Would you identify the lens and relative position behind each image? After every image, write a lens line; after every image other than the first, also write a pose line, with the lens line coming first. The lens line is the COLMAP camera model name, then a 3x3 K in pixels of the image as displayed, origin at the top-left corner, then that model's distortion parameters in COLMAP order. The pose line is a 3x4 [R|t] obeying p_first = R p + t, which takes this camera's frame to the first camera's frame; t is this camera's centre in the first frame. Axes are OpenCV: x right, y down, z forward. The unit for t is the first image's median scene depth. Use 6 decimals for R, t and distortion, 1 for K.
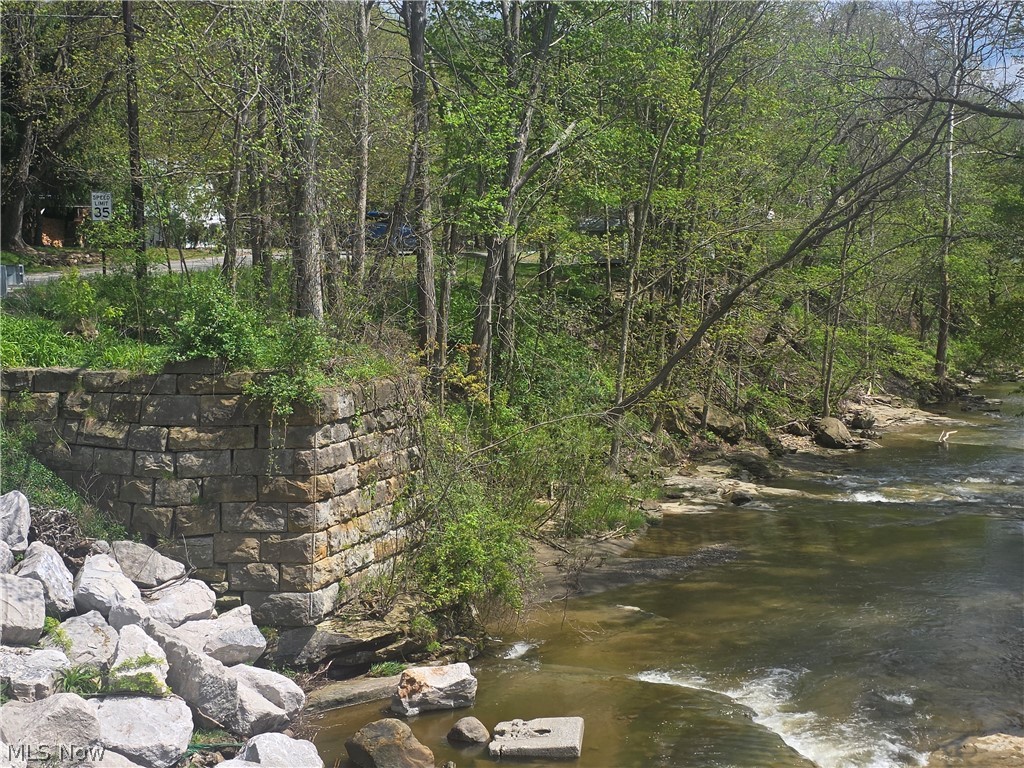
lens RADIAL K [[1729.2, 0, 511.9], [0, 1729.2, 384.2], [0, 0, 1]] dist [-0.008463, 0.000000]
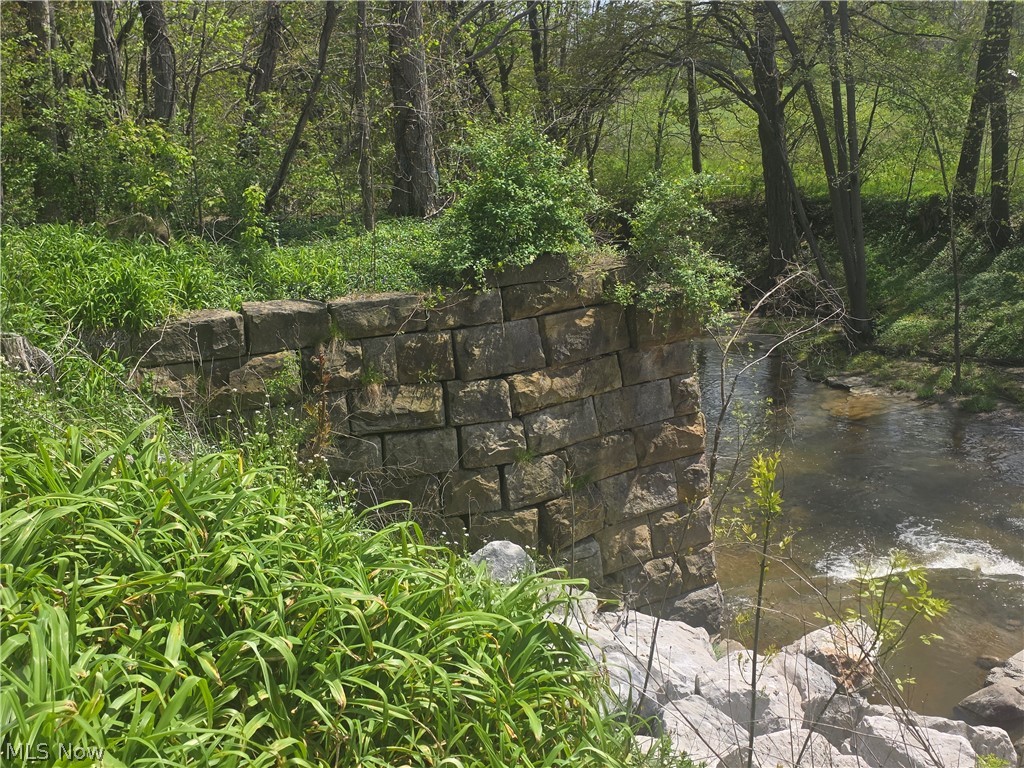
lens RADIAL K [[1378.8, 0, 511.9], [0, 1378.8, 383.4], [0, 0, 1]] dist [0.013942, 0.000000]
pose [[0.752524, -0.168421, 0.636665, -0.502112], [0.101629, 0.984864, 0.140410, -0.039903], [-0.650676, -0.040959, 0.758250, 0.638913]]
